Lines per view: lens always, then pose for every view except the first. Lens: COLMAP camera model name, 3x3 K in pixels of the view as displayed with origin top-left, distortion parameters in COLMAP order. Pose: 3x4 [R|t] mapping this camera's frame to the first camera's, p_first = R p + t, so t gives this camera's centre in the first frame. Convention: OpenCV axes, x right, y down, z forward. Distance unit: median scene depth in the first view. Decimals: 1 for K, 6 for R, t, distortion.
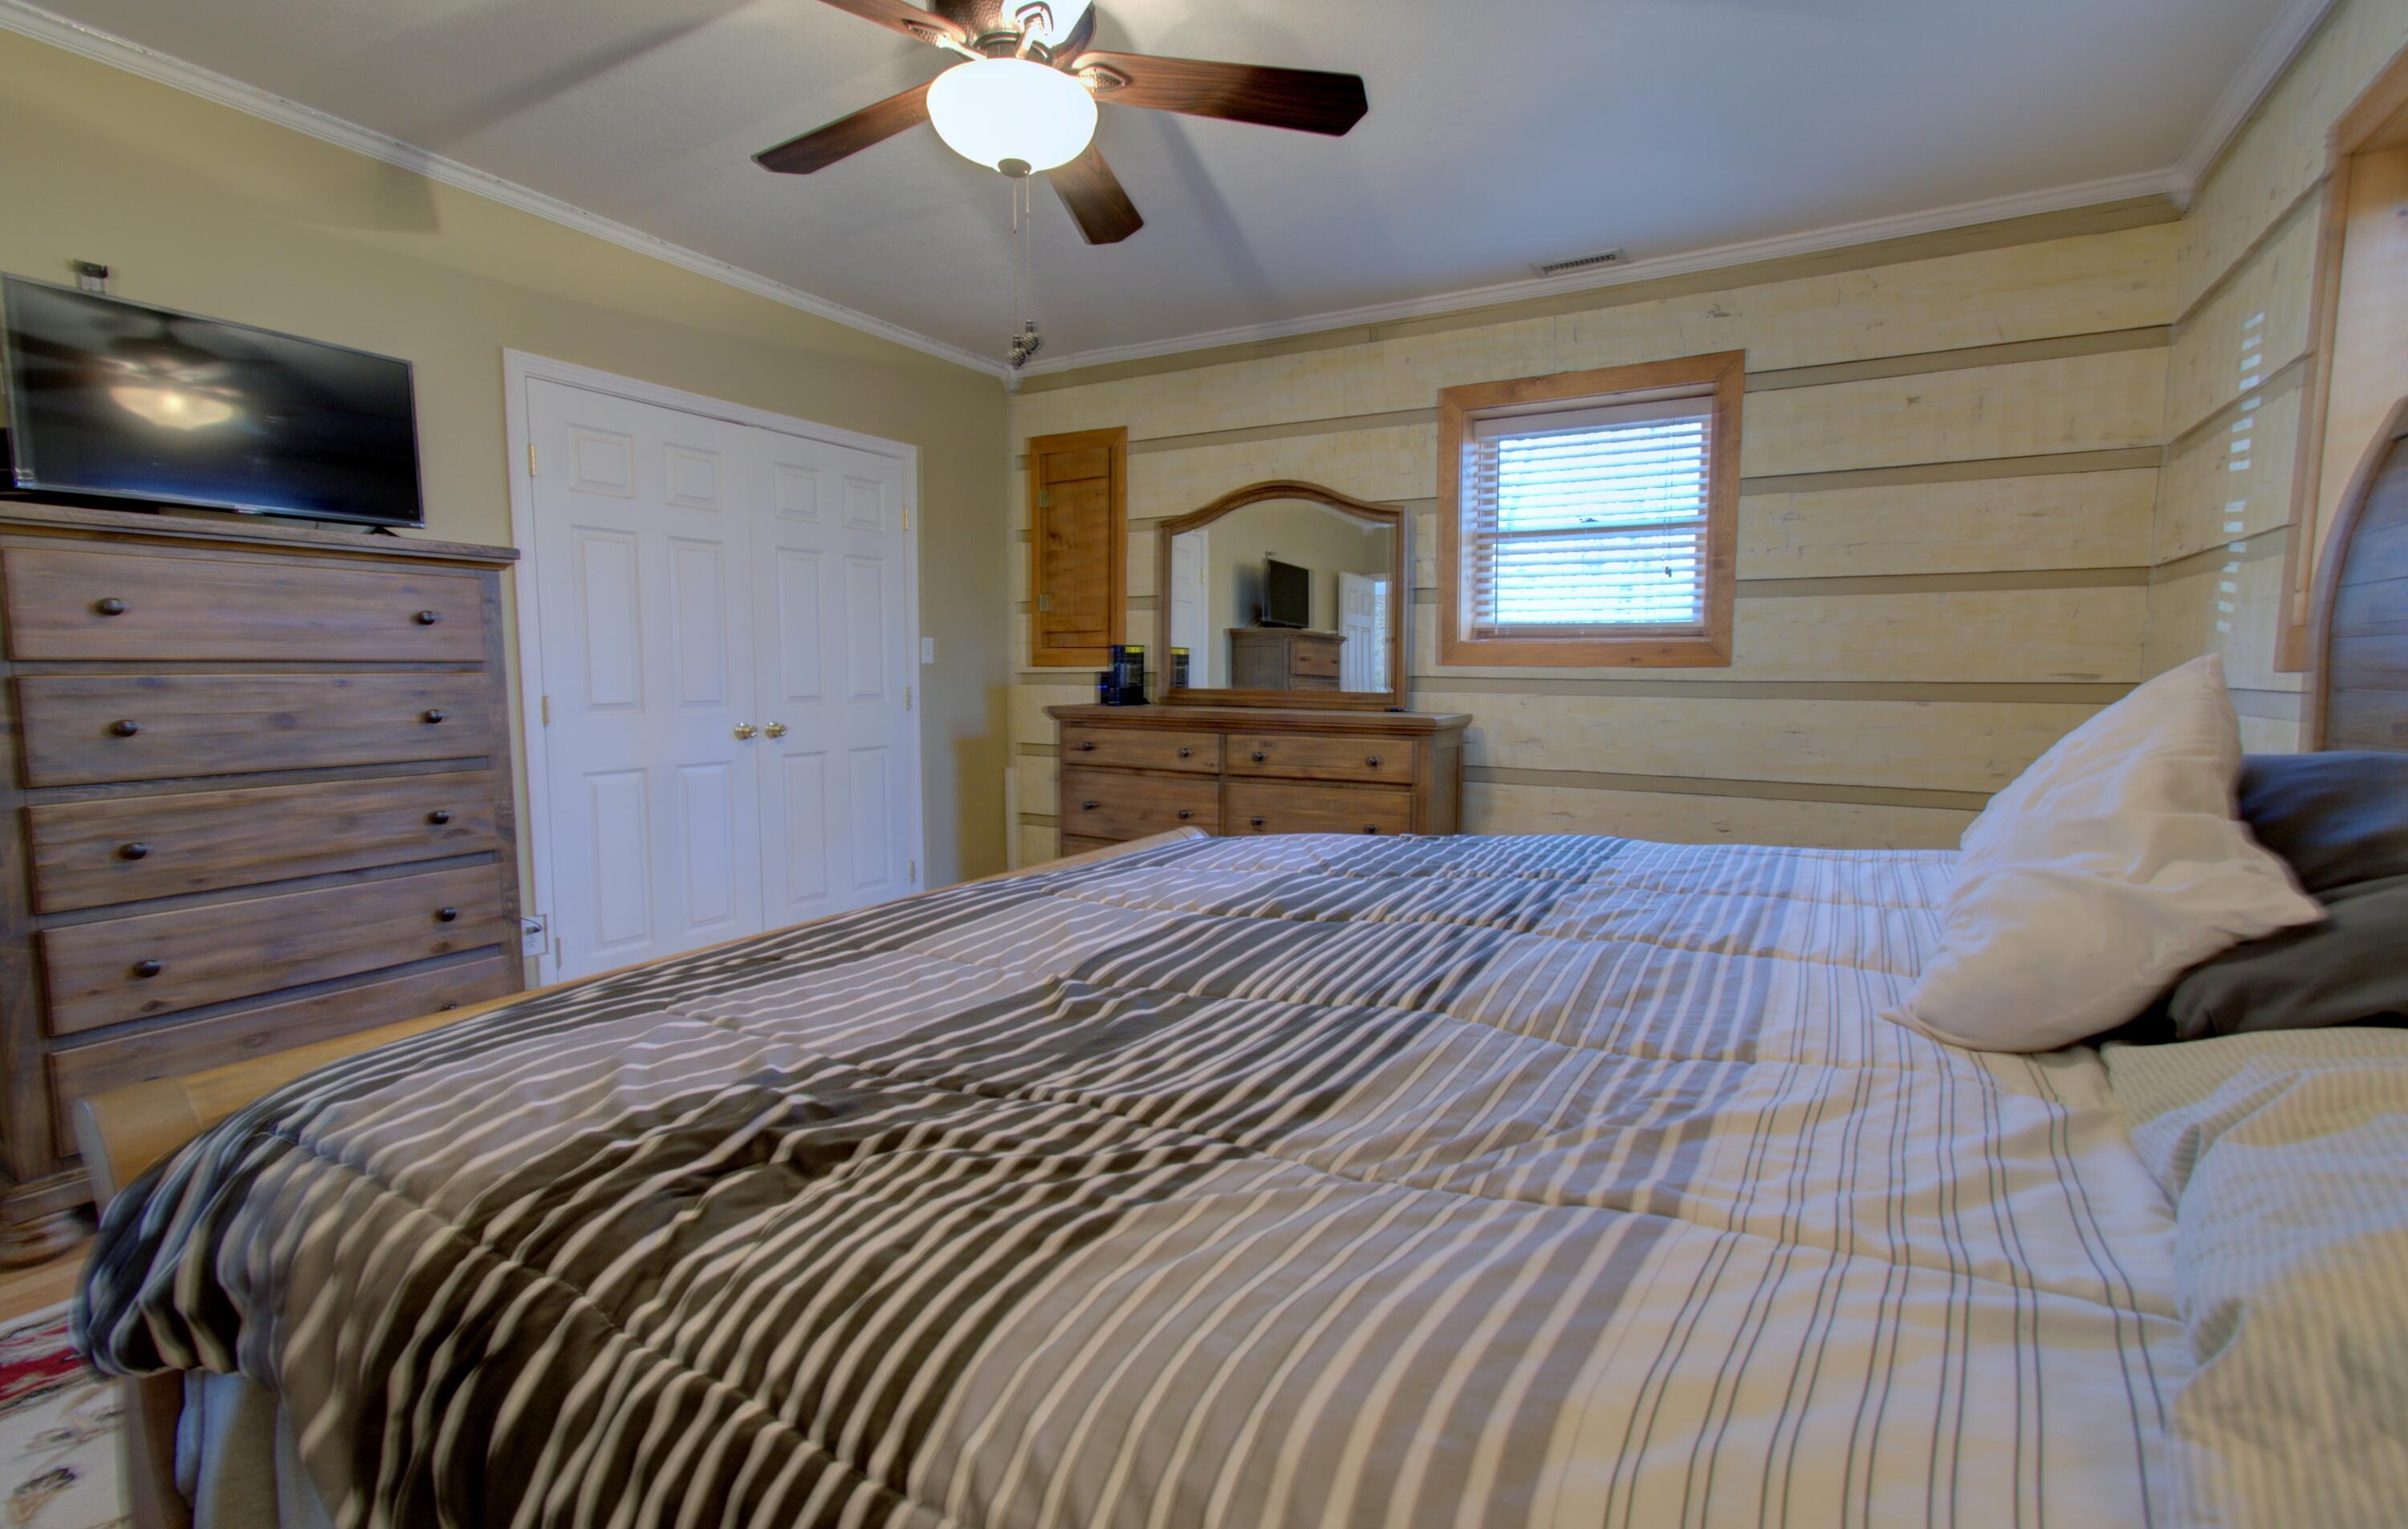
lens RADIAL K [[1092.6, 0, 1212.5], [0, 1092.6, 785.8], [0, 0, 1]] dist [-0.038695, 0.031471]
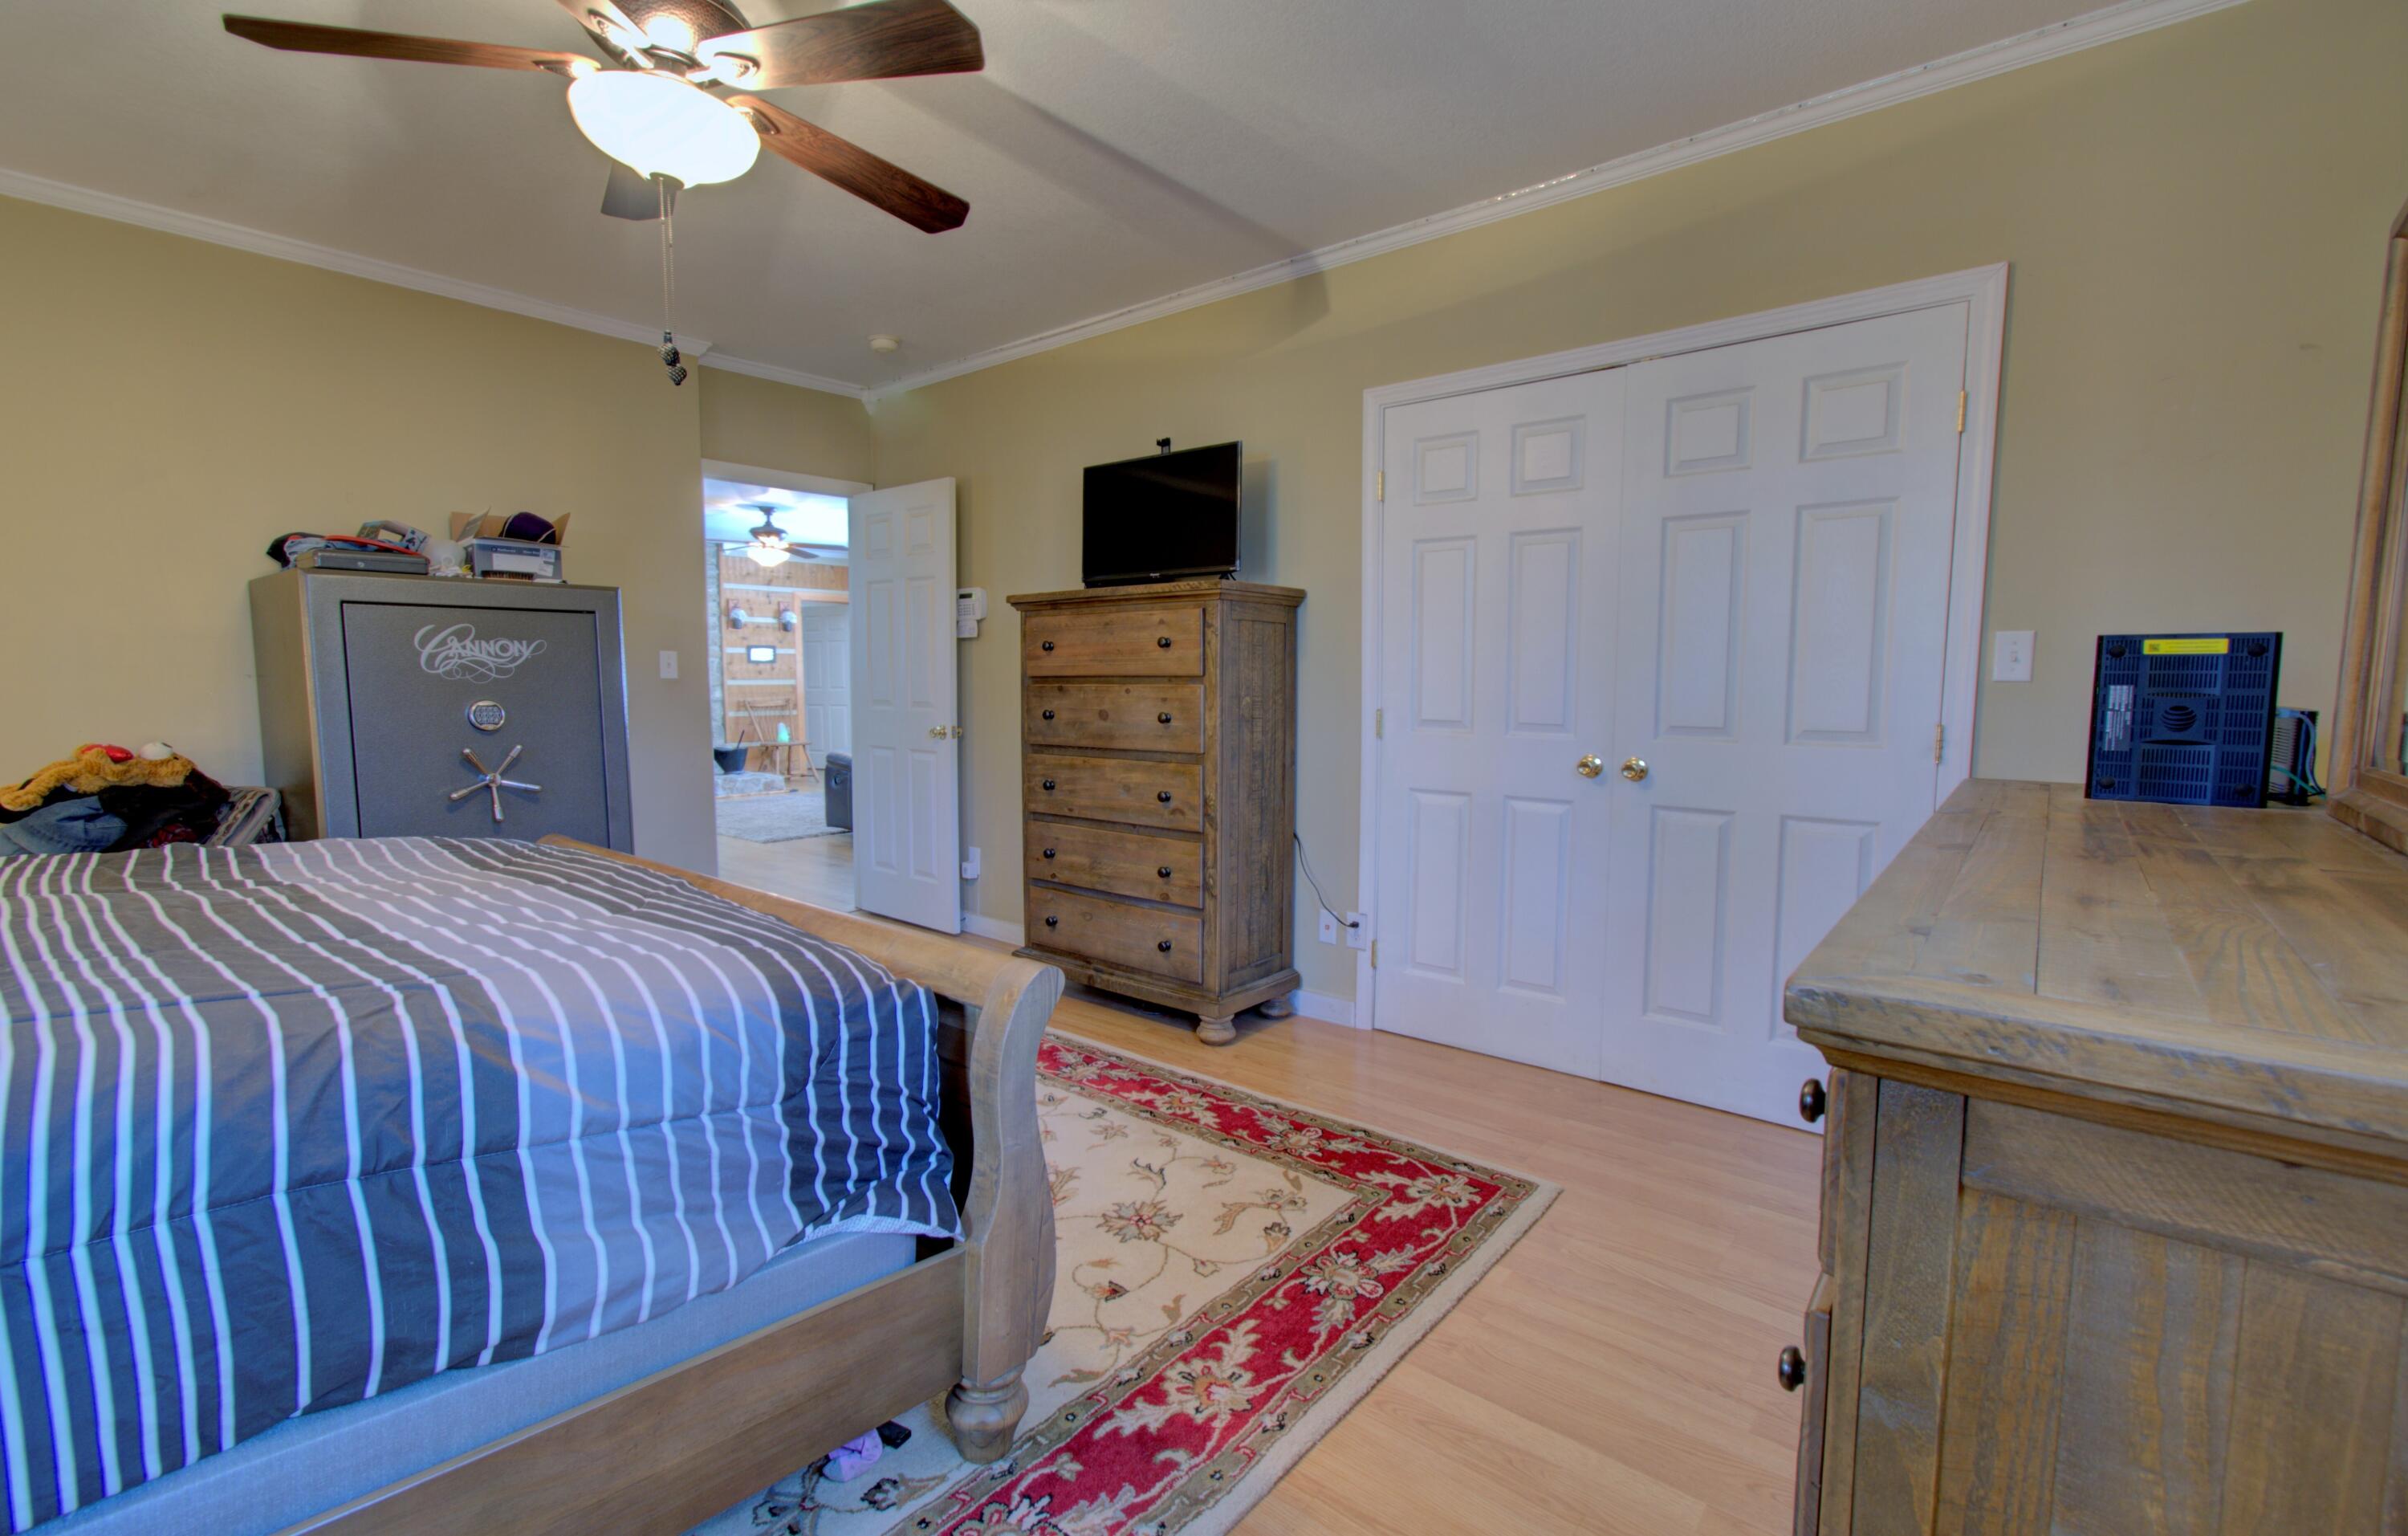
lens RADIAL K [[1092.8, 0, 1212.5], [0, 1092.8, 789.3], [0, 0, 1]] dist [-0.038695, 0.031471]
pose [[-0.147708, 0.096916, -0.984271, 0.435288], [-0.111521, 0.987208, 0.113941, -0.104143], [0.982723, 0.126597, -0.135010, 0.941458]]
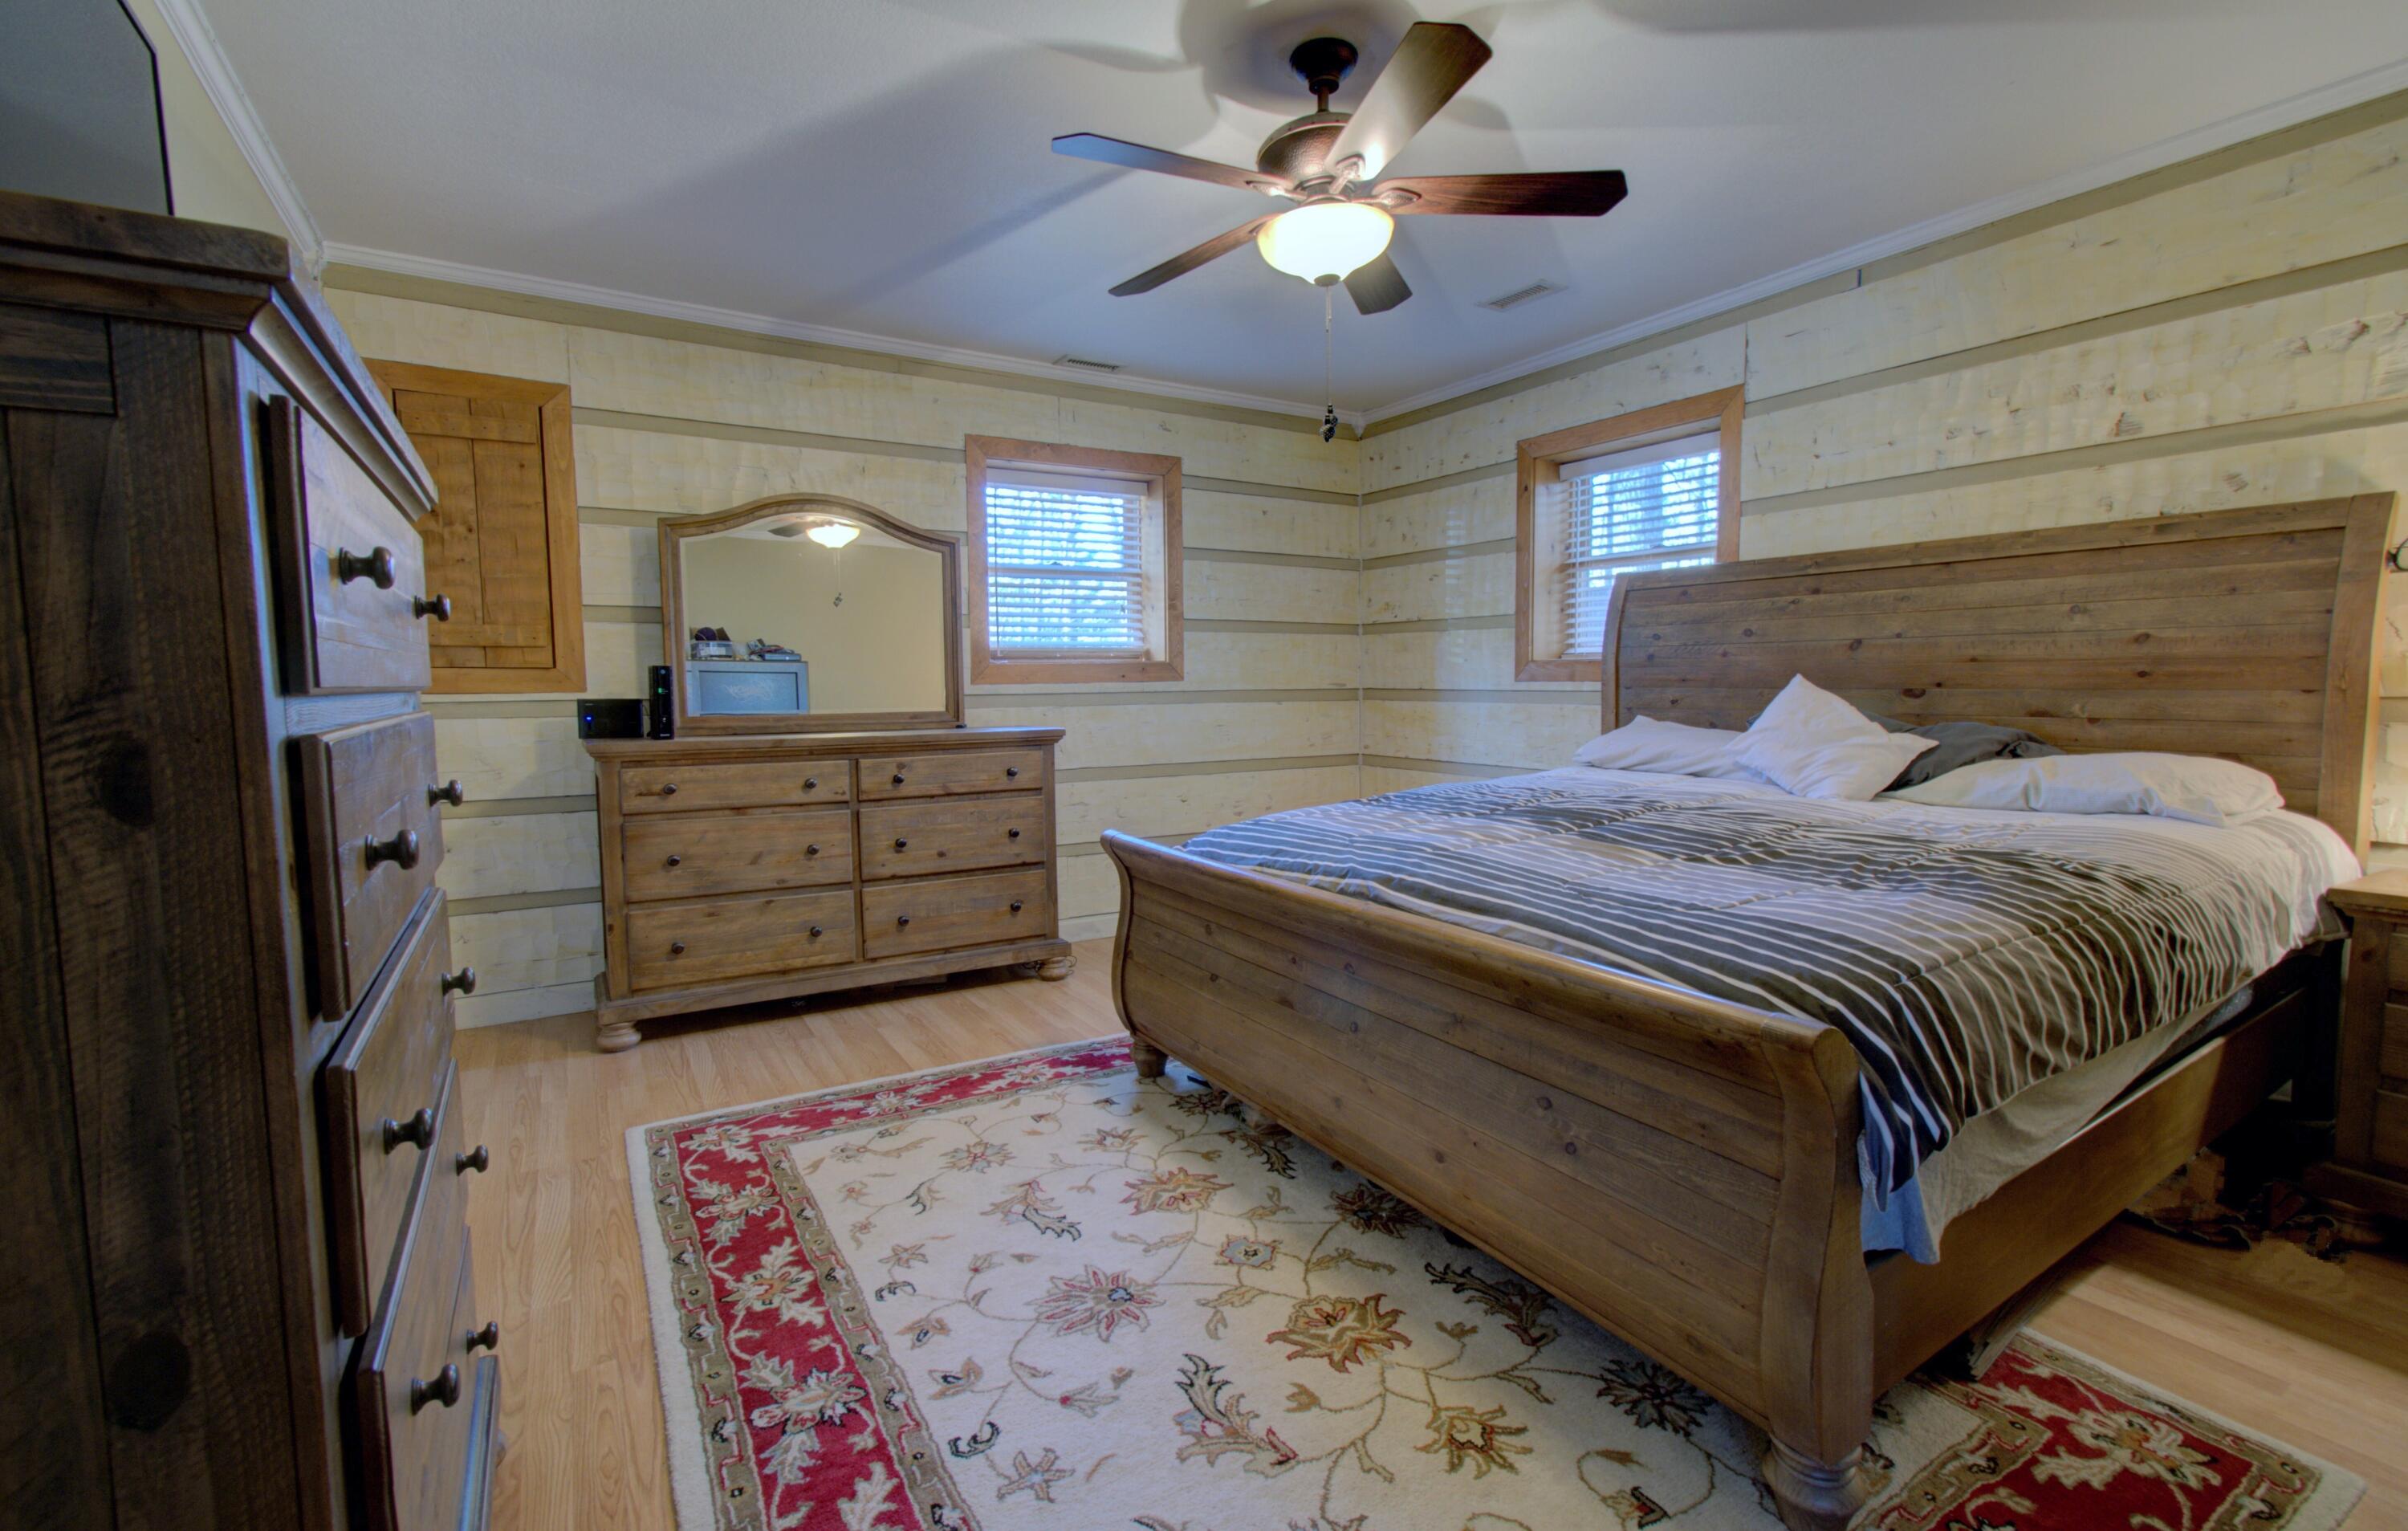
lens RADIAL K [[1072.3, 0, 1204.0], [0, 1072.3, 765.5], [0, 0, 1]] dist [-0.031587, 0.030248]
pose [[0.462438, -0.079880, 0.883046, -0.737402], [0.107581, 0.993630, 0.033544, -0.044664], [-0.880101, 0.079487, 0.468086, 0.336857]]
